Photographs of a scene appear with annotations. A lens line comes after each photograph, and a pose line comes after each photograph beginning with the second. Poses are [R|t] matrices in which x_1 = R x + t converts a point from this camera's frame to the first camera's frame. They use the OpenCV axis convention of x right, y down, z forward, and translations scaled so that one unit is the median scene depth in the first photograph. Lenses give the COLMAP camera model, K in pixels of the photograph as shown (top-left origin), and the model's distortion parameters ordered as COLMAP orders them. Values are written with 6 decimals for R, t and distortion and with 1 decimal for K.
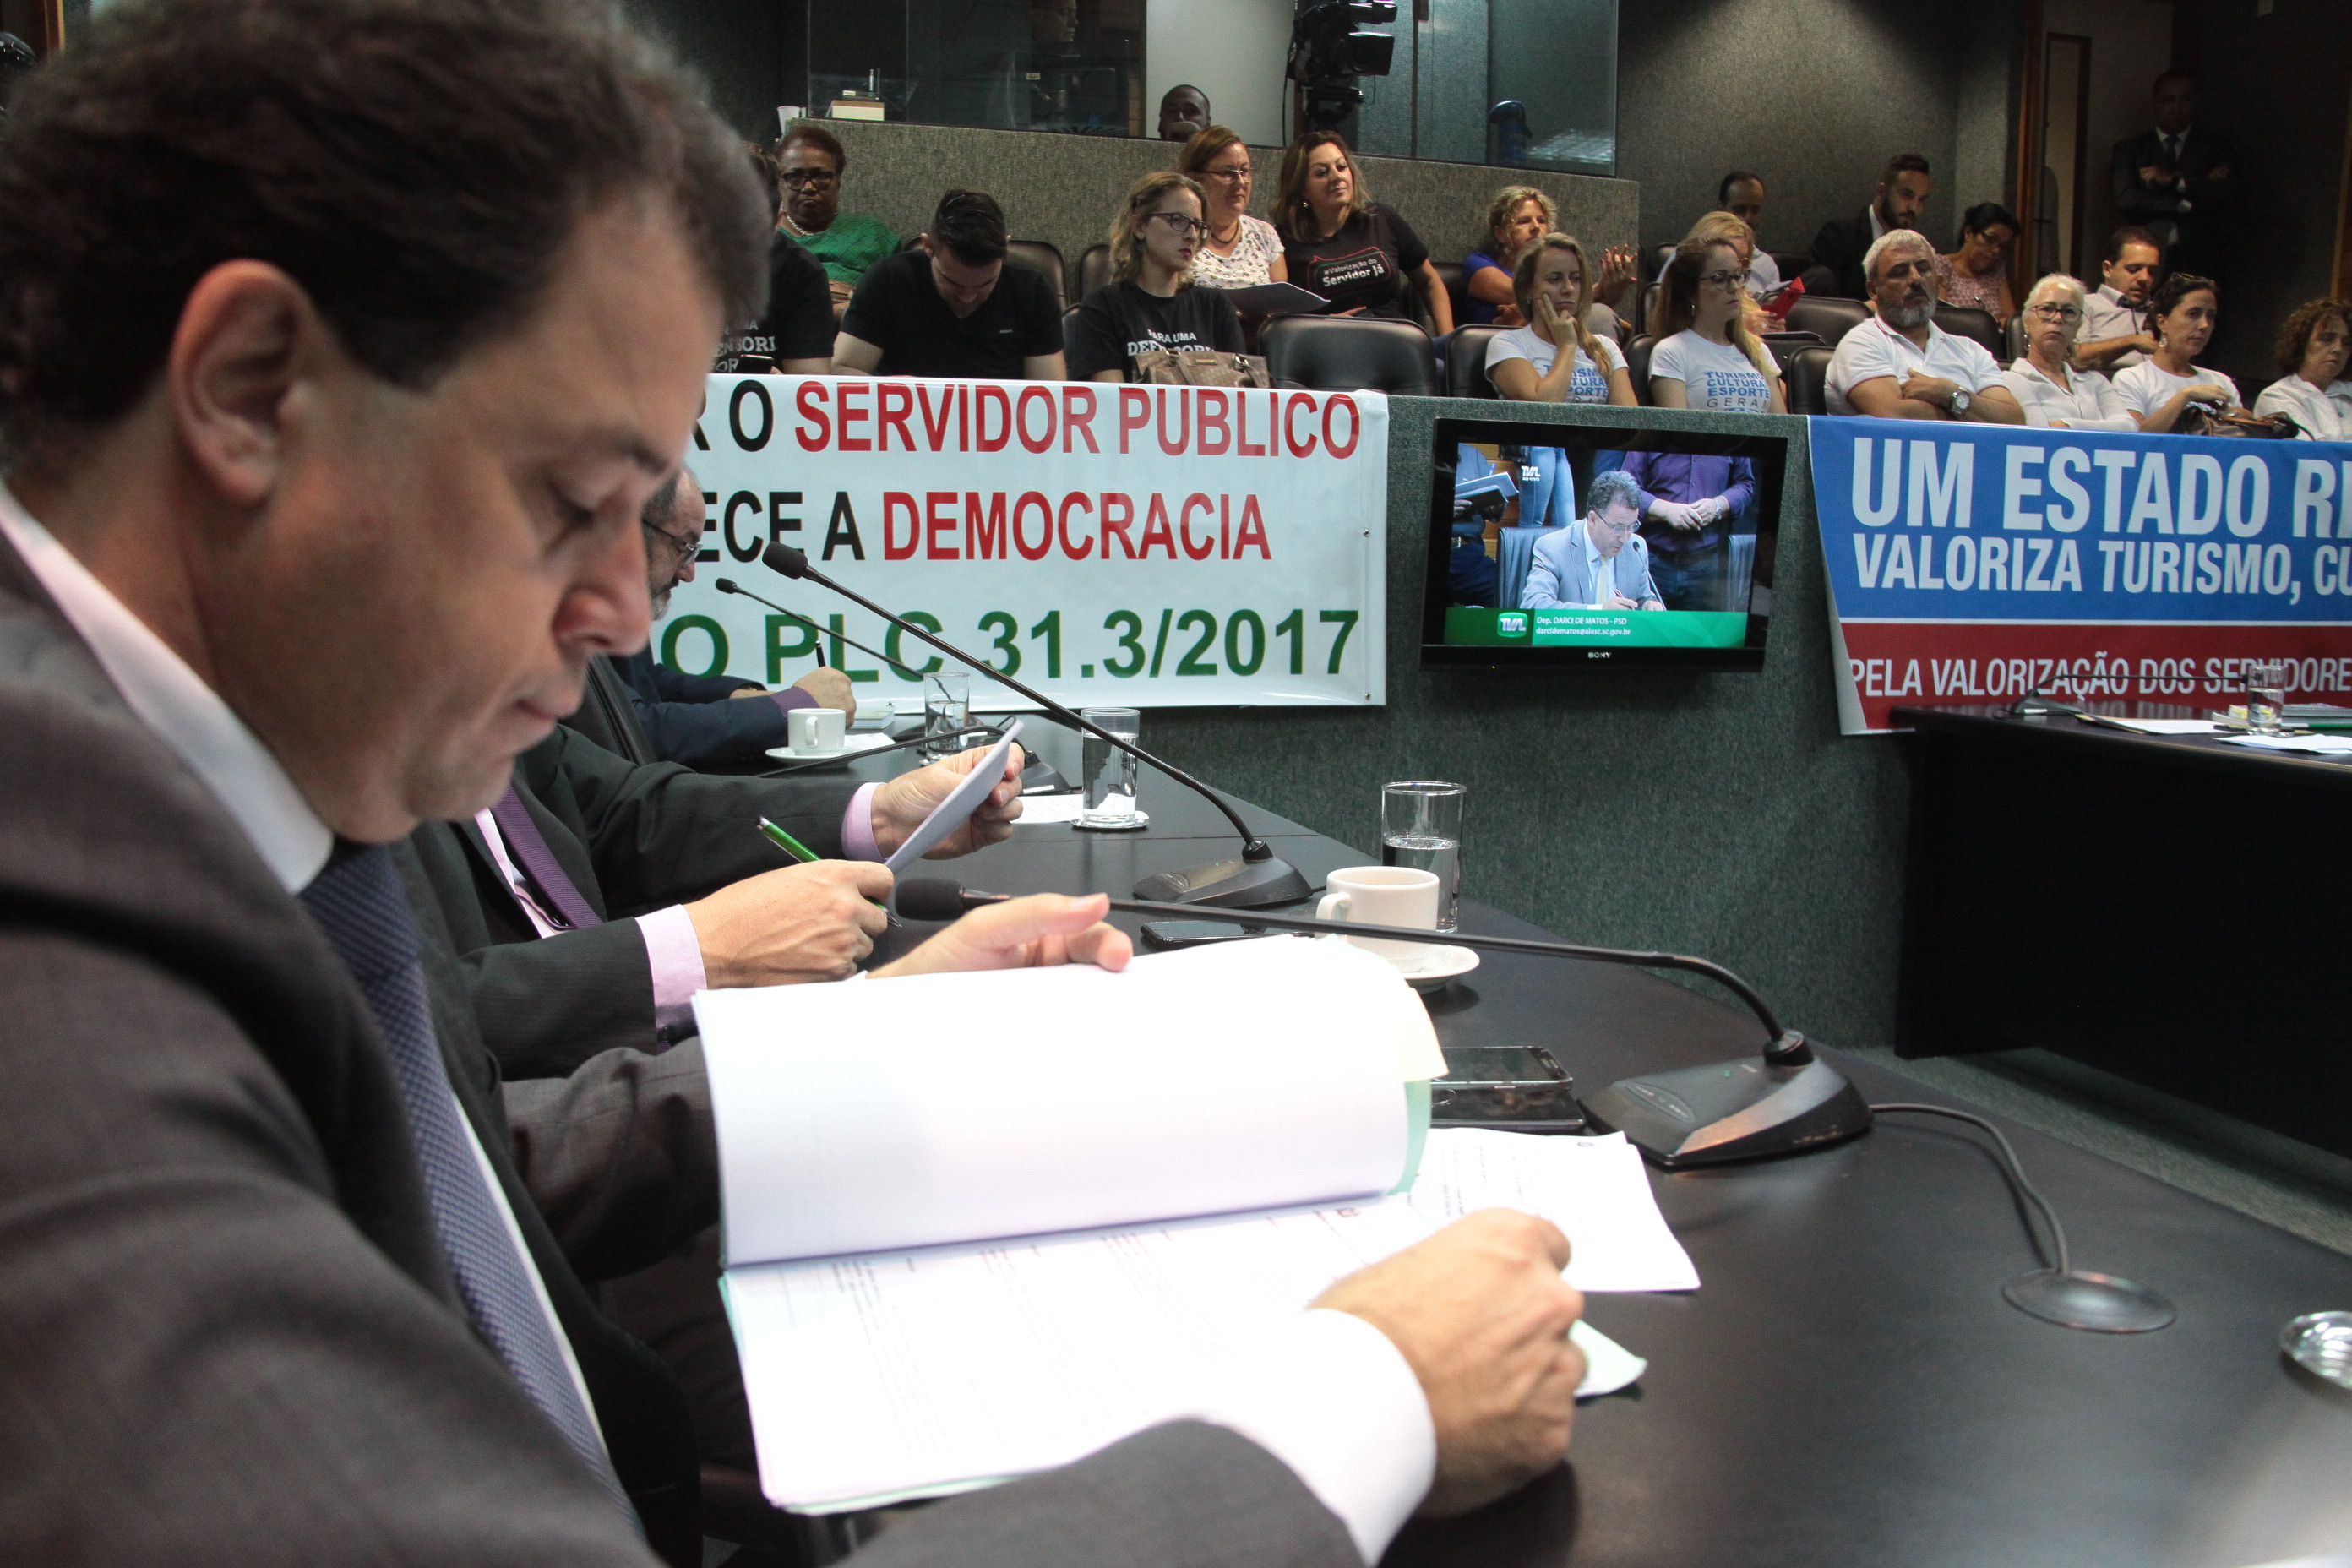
lens RADIAL K [[1859.1, 0, 1175.3], [0, 1859.1, 823.4], [0, 0, 1]] dist [-0.156366, 0.123550]
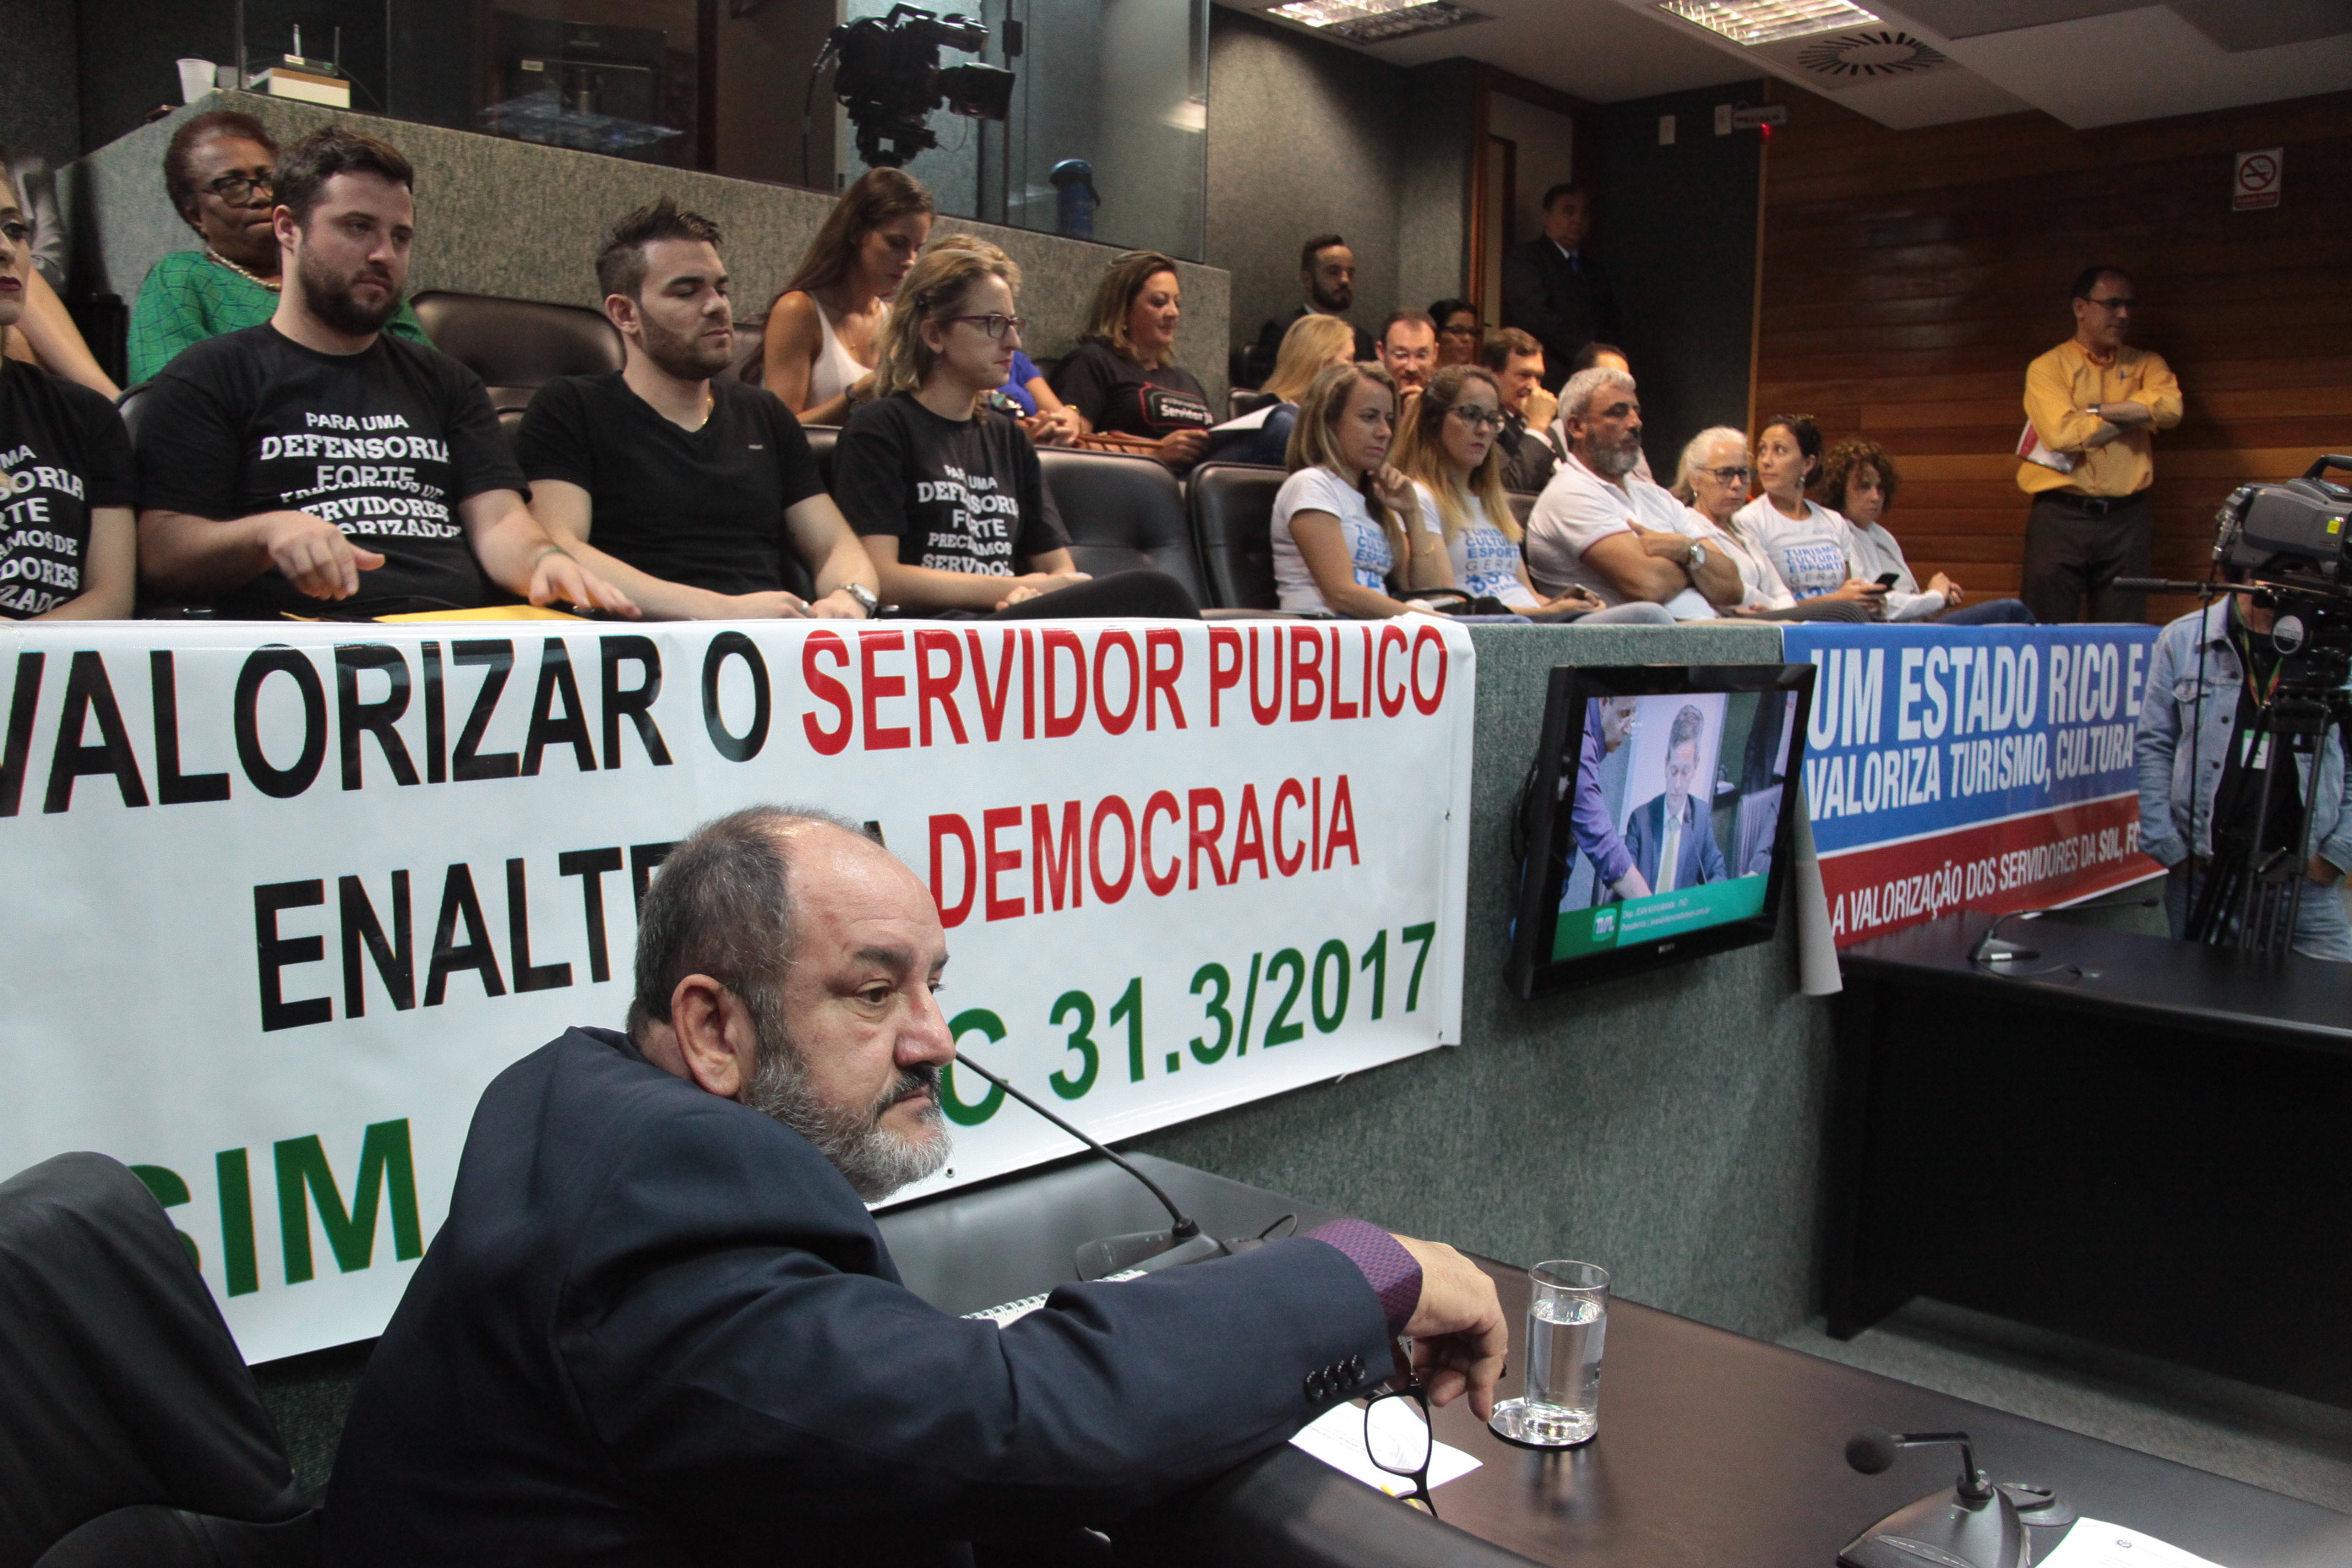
lens RADIAL K [[1926.7, 0, 1167.8], [0, 1926.7, 805.6], [0, 0, 1]] dist [-0.154351, 0.139361]
pose [[0.872249, -0.044887, 0.486997, -0.329241], [0.055906, 0.998403, -0.008108, -0.147107], [-0.485856, 0.034299, 0.873366, 0.362159]]
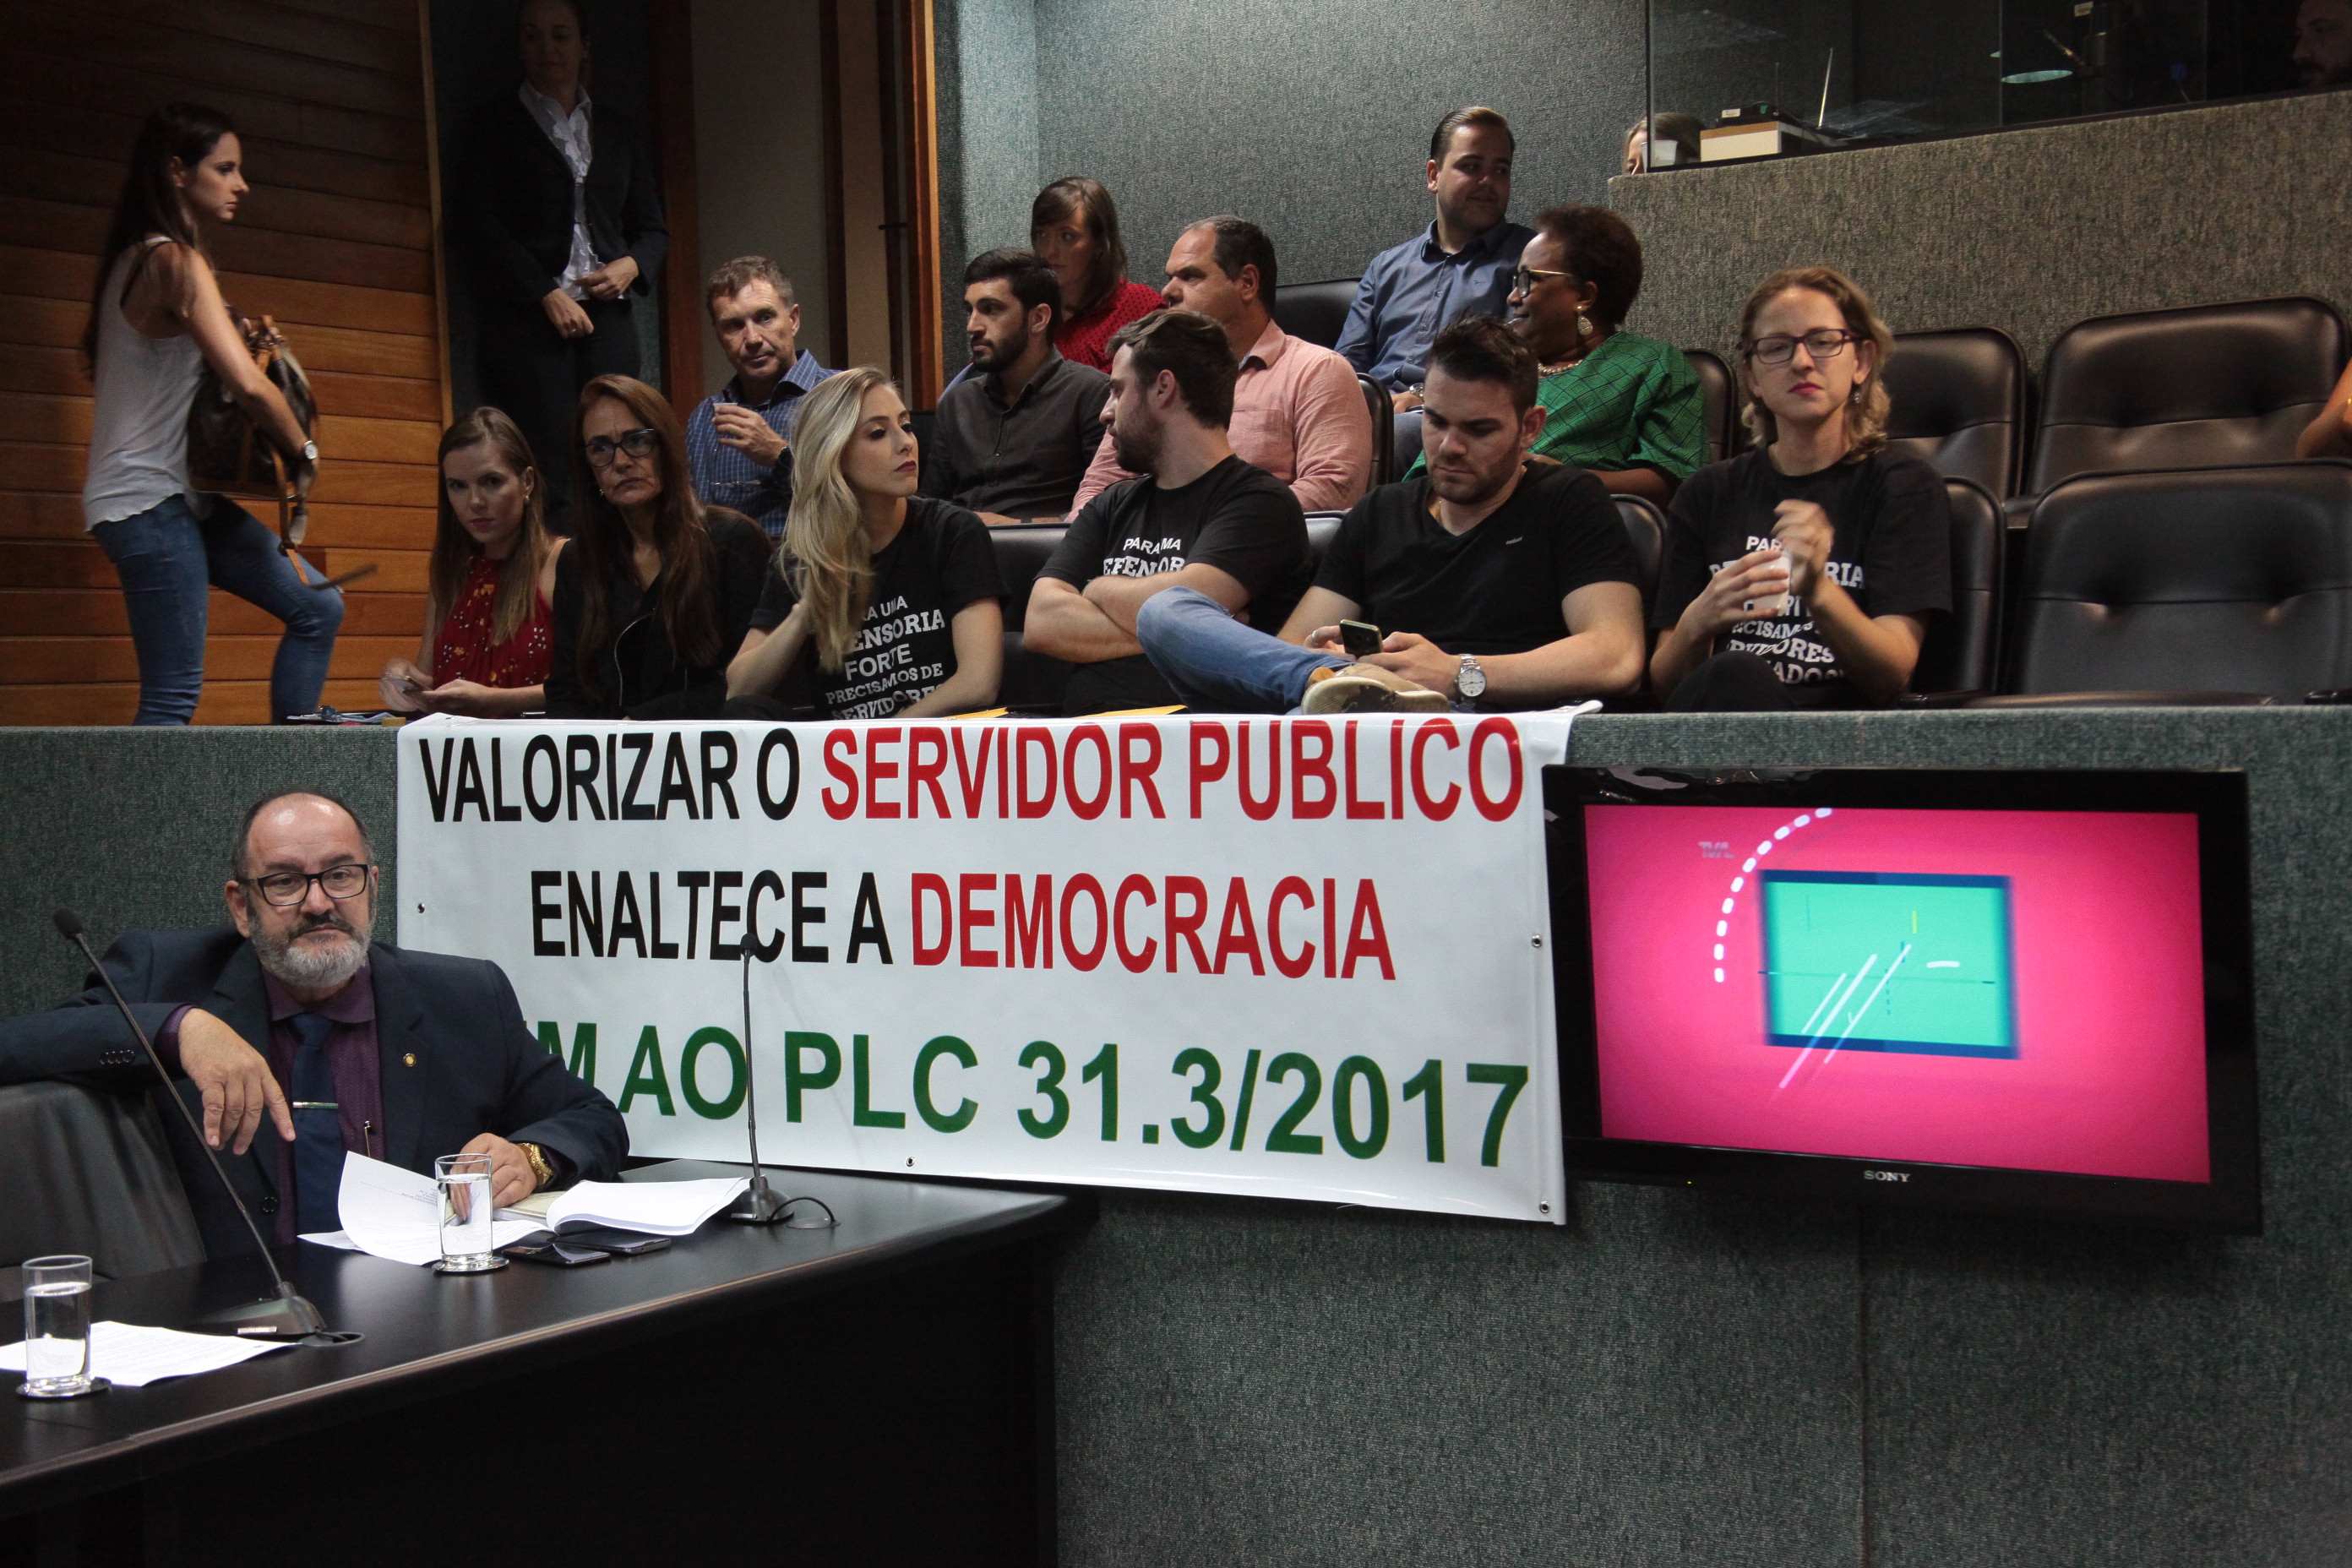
lens RADIAL K [[3475.3, 0, 1125.0], [0, 3475.3, 823.2], [0, 0, 1]] dist [0.084264, 0.063285]
pose [[0.630227, 0.016046, -0.776245, 0.831997], [-0.083234, 0.995421, -0.047000, -0.119413], [0.771937, 0.094231, 0.628677, 0.154188]]
